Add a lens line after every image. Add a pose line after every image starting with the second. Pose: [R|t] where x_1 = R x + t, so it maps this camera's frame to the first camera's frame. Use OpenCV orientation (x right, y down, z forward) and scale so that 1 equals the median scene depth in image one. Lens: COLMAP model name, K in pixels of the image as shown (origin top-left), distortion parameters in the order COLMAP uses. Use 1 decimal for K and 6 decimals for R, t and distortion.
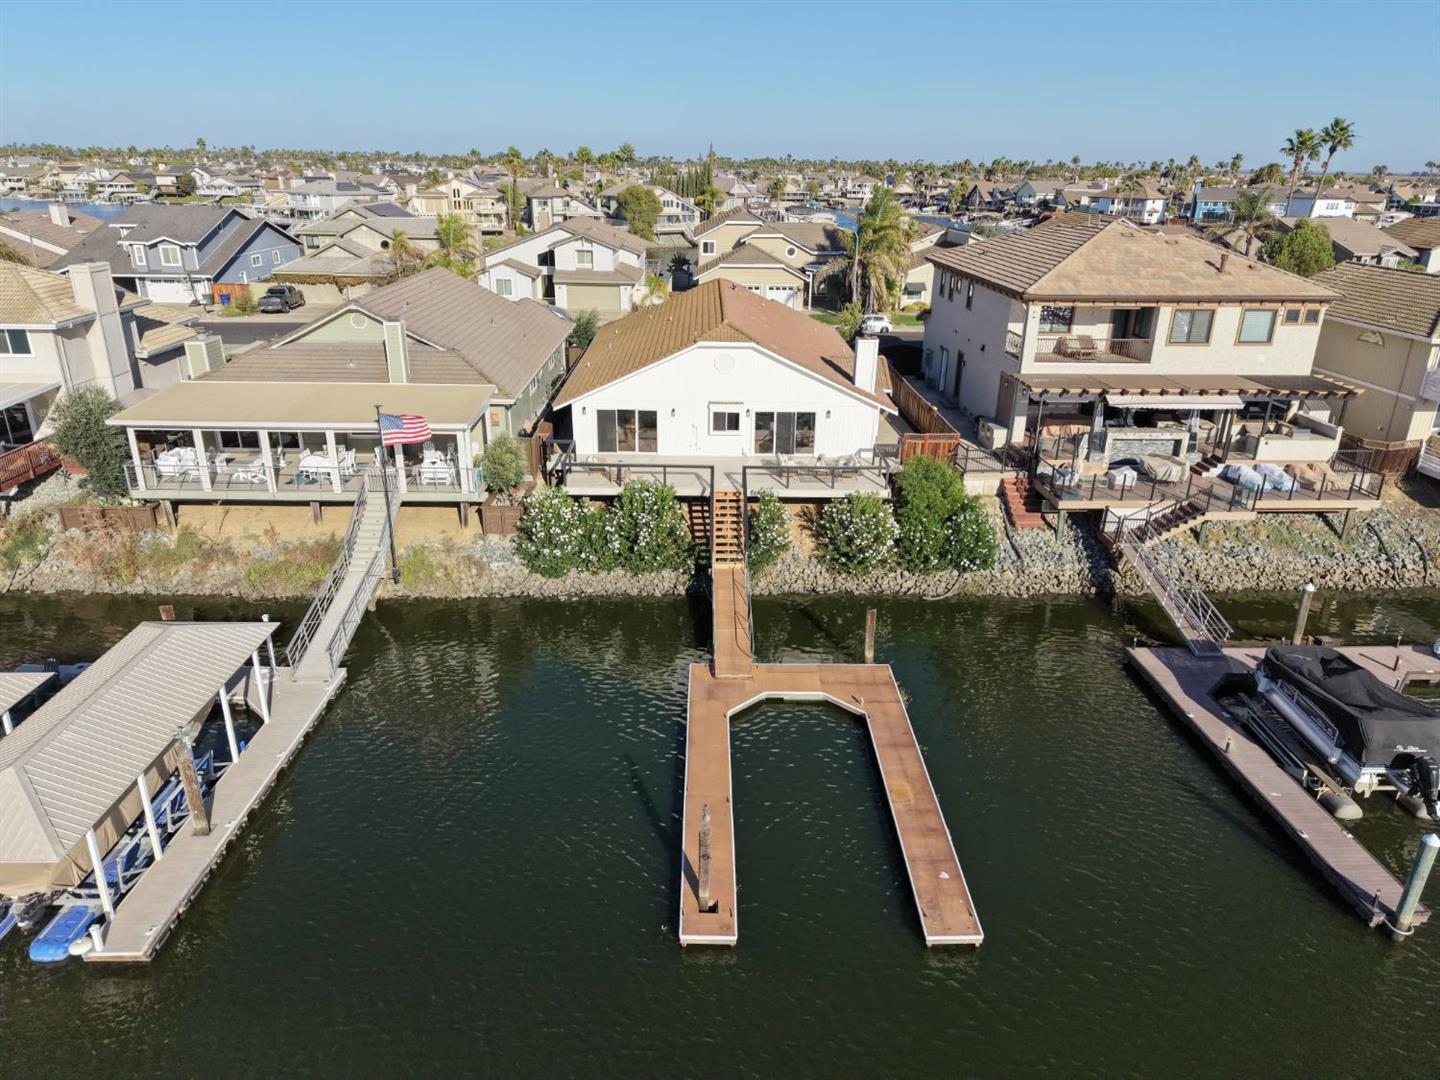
lens RADIAL K [[959.7, 0, 720.0], [0, 959.7, 540.0], [0, 0, 1]] dist [0.083144, -0.088865]
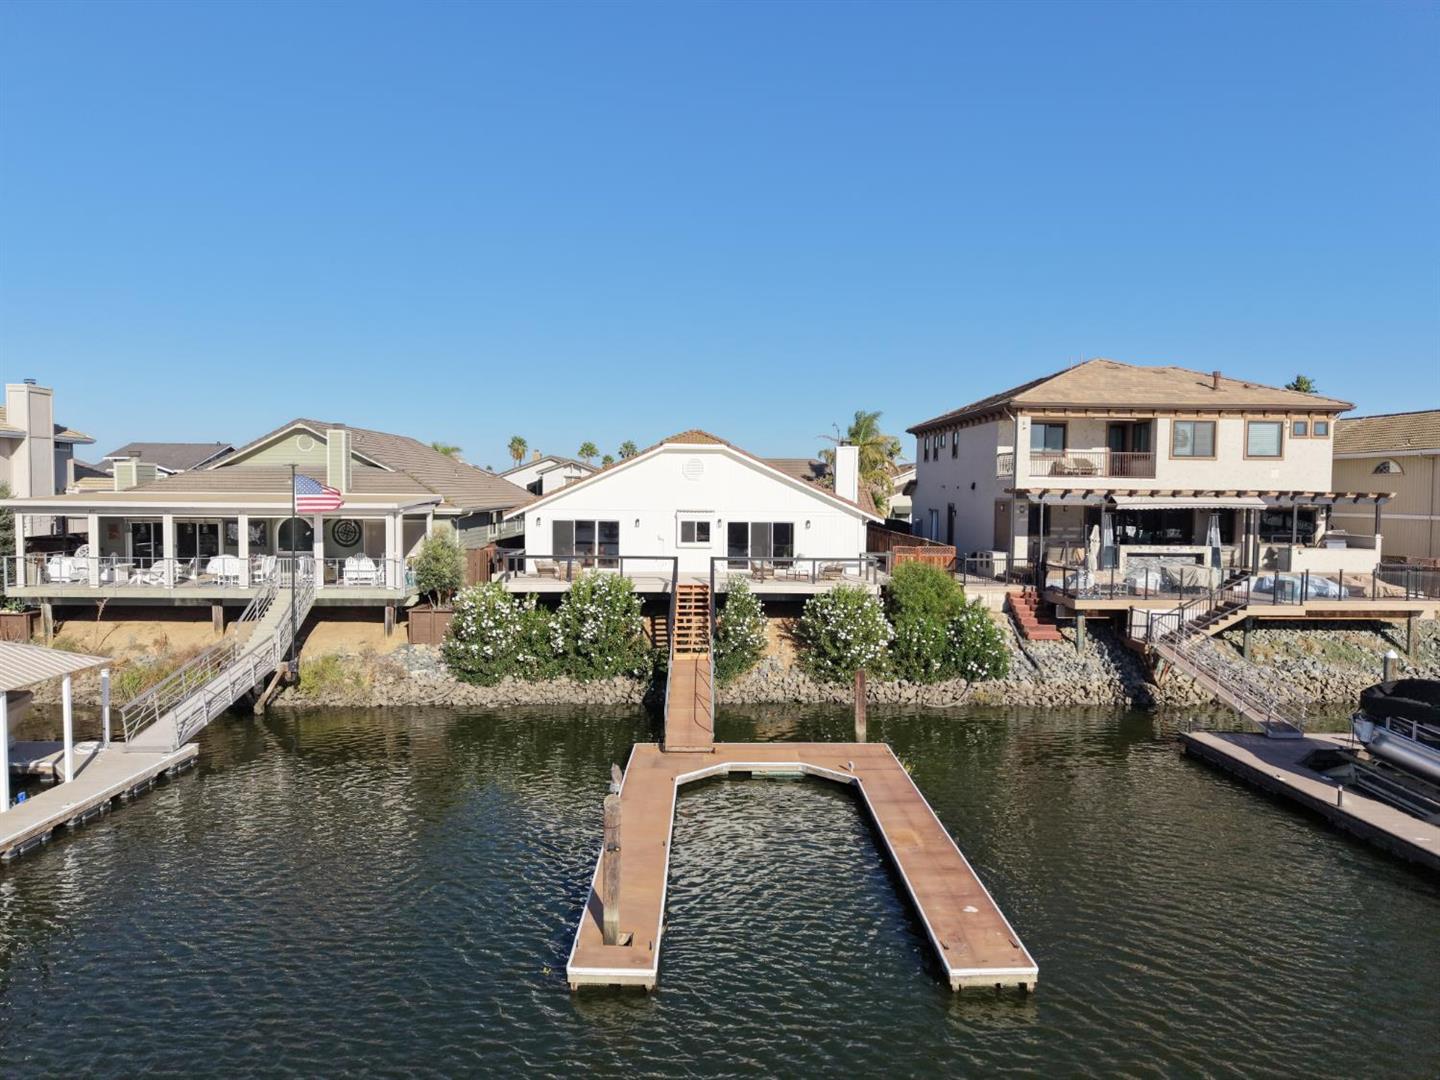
lens RADIAL K [[959.7, 0, 720.0], [0, 959.7, 540.0], [0, 0, 1]] dist [0.083144, -0.088865]
pose [[0.999991, -0.004063, -0.001469, 0.032131], [0.003383, 0.947799, -0.318849, 0.178259], [0.002687, 0.318841, 0.947804, 0.152984]]
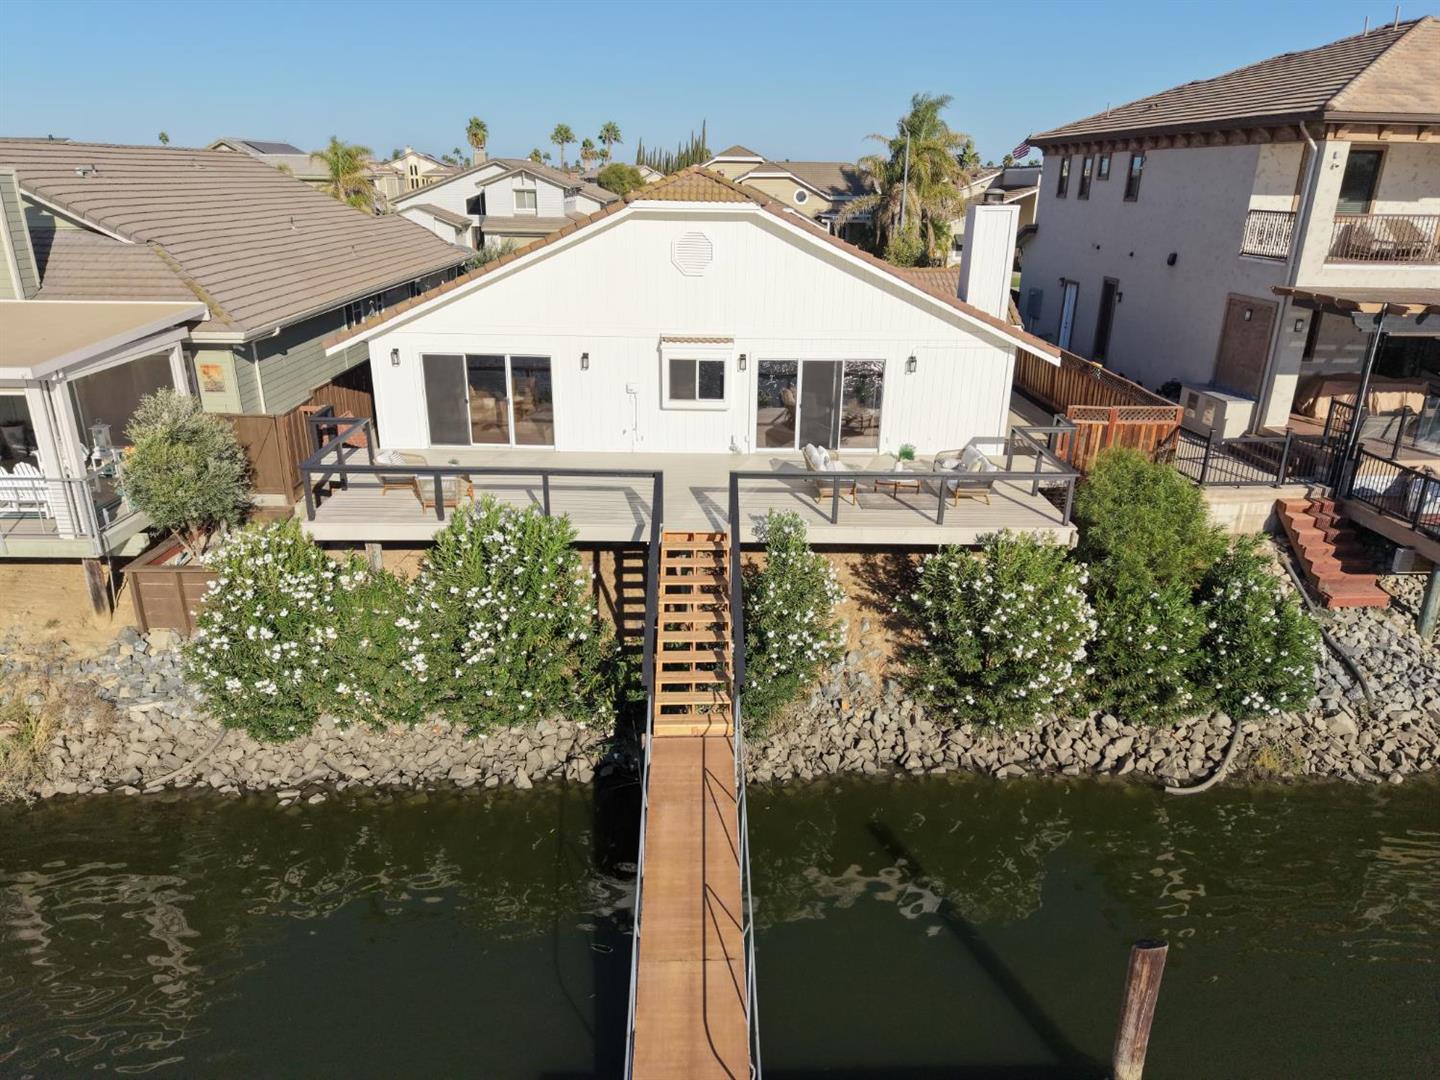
lens RADIAL K [[966.2, 0, 724.4], [0, 966.2, 541.5], [0, 0, 1]] dist [0.020749, -0.018821]
pose [[0.999976, -0.001709, 0.006703, 0.017434], [0.001796, 0.999915, -0.012896, -0.038795], [-0.006680, 0.012907, 0.999894, 0.544889]]
